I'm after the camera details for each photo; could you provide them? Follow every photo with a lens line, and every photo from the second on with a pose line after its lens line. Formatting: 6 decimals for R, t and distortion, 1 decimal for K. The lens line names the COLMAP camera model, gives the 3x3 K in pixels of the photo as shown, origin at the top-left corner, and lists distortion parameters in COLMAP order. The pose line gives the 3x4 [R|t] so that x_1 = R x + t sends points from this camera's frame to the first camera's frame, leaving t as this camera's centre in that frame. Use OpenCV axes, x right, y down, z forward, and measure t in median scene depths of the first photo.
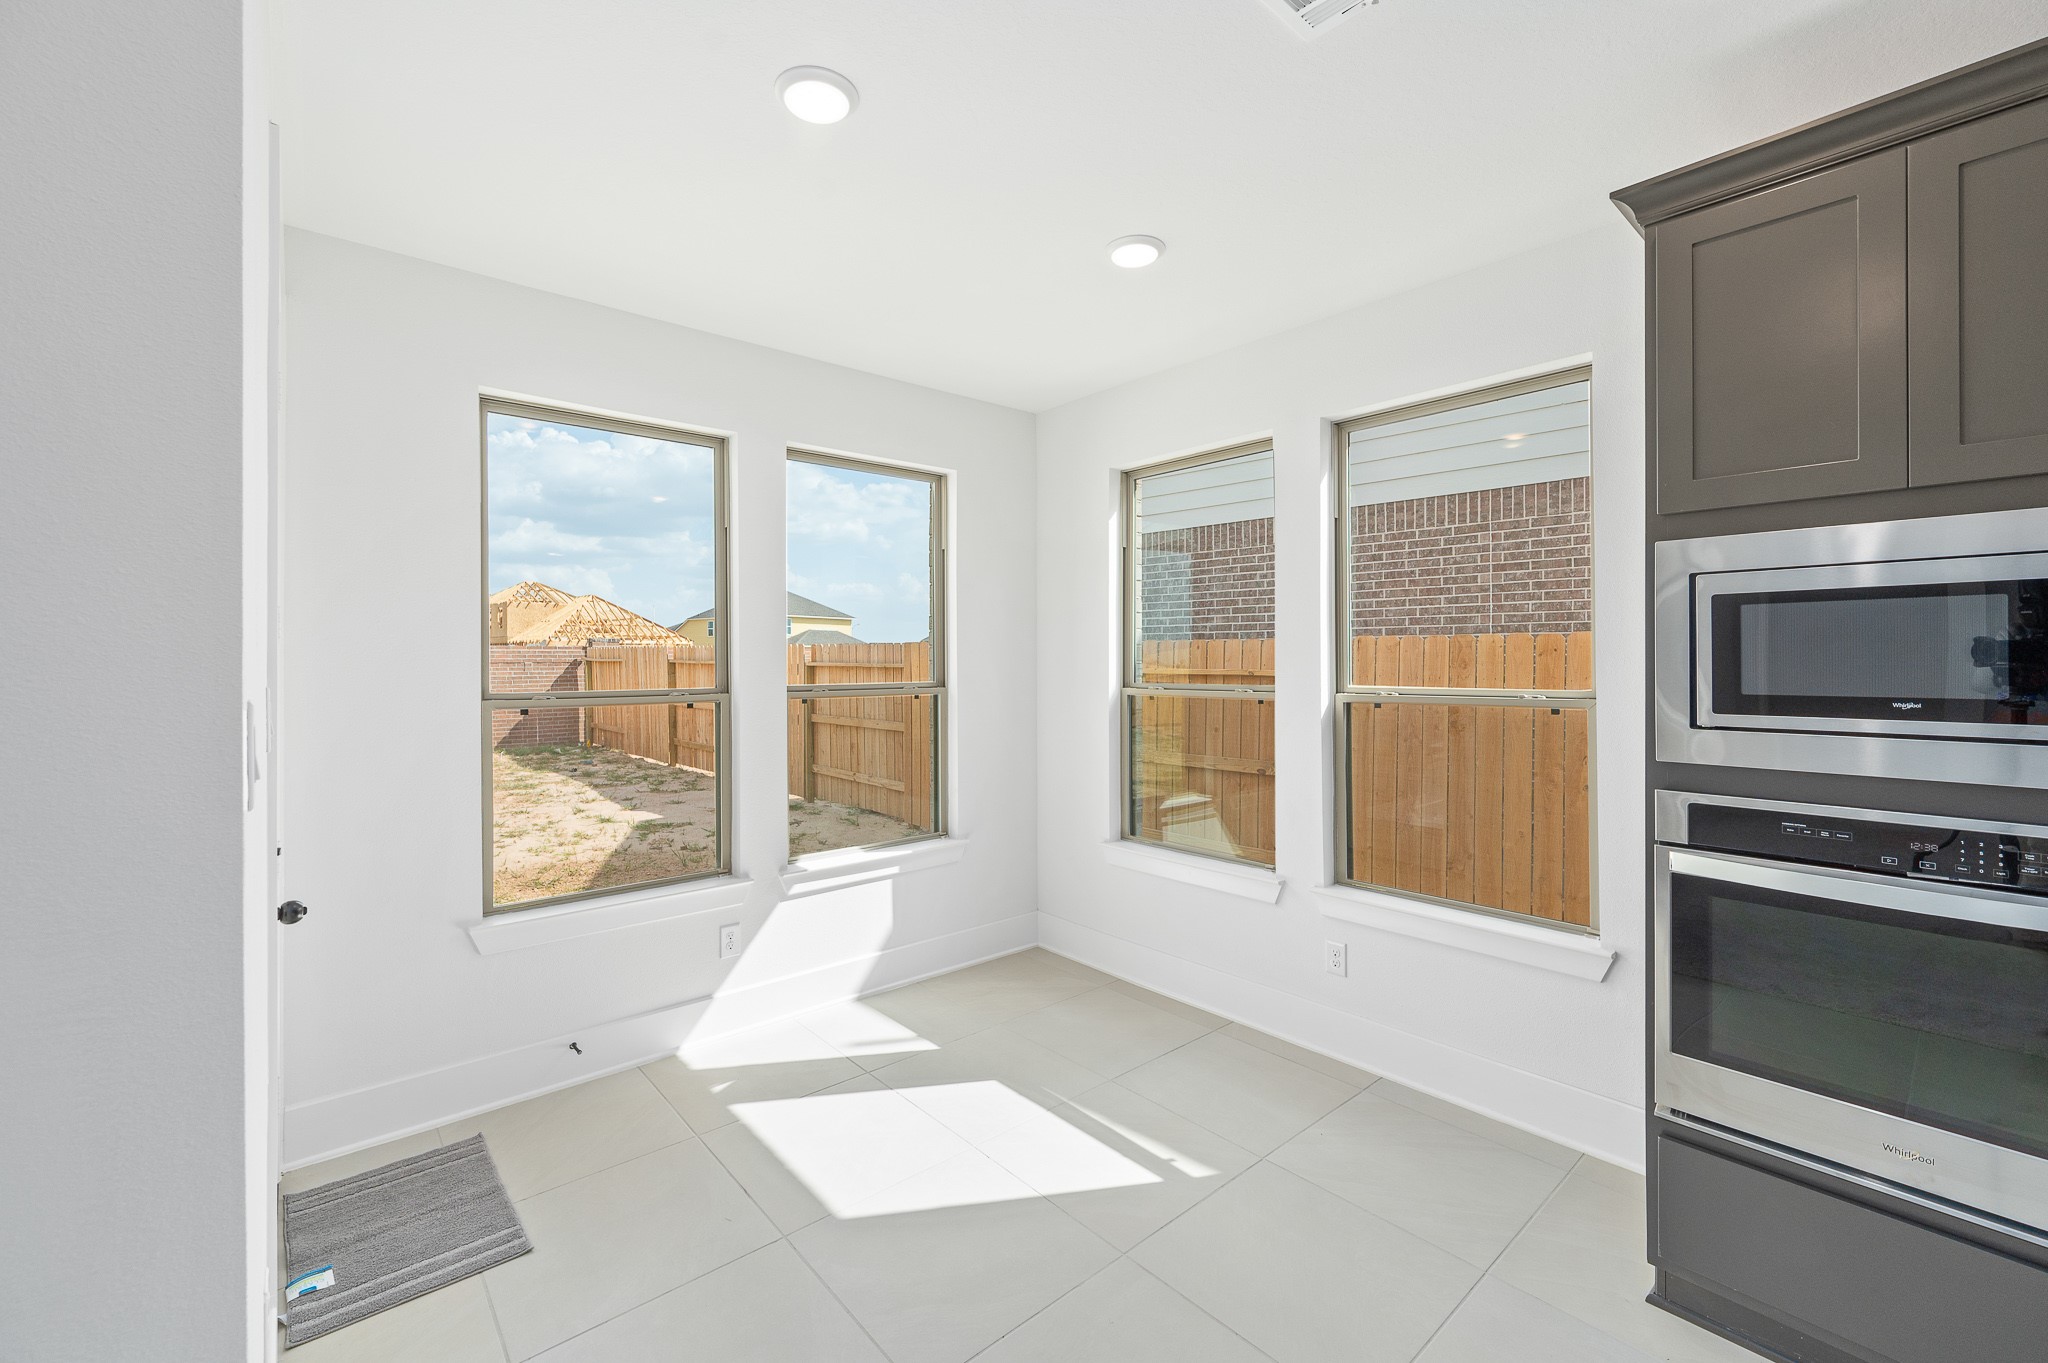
lens RADIAL K [[804.8, 0, 1029.0], [0, 804.8, 665.1], [0, 0, 1]] dist [-0.004094, -0.000229]
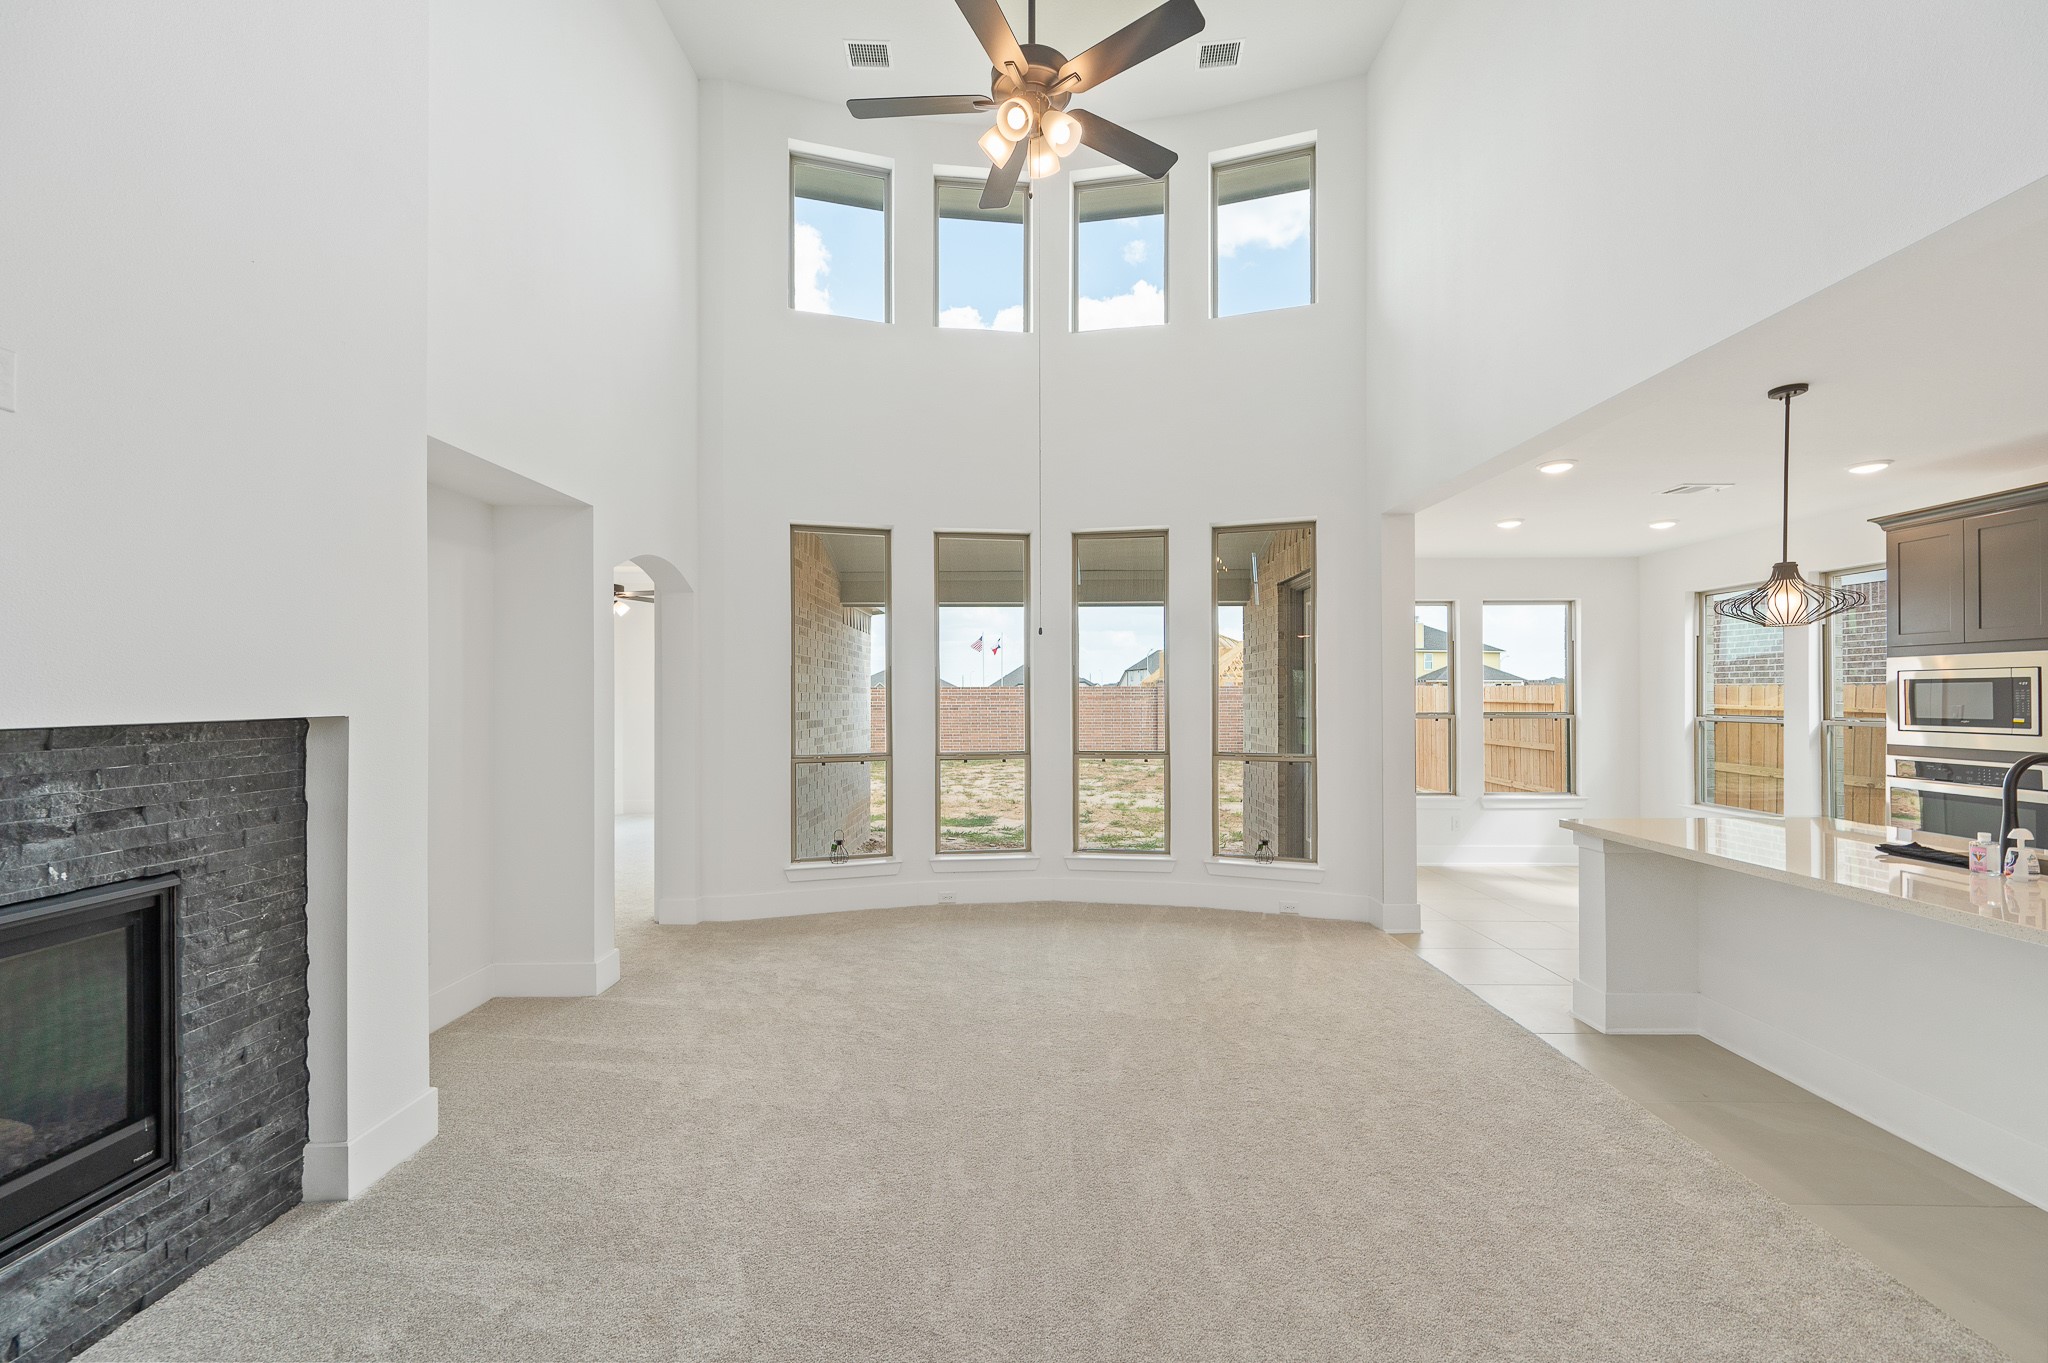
lens RADIAL K [[804.8, 0, 1030.7], [0, 804.8, 689.0], [0, 0, 1]] dist [-0.004094, -0.000229]
pose [[0.737075, -0.000609, -0.675811, 0.215005], [-0.007106, 0.999937, -0.008651, -0.005830], [0.675773, 0.011179, 0.737025, -1.174712]]
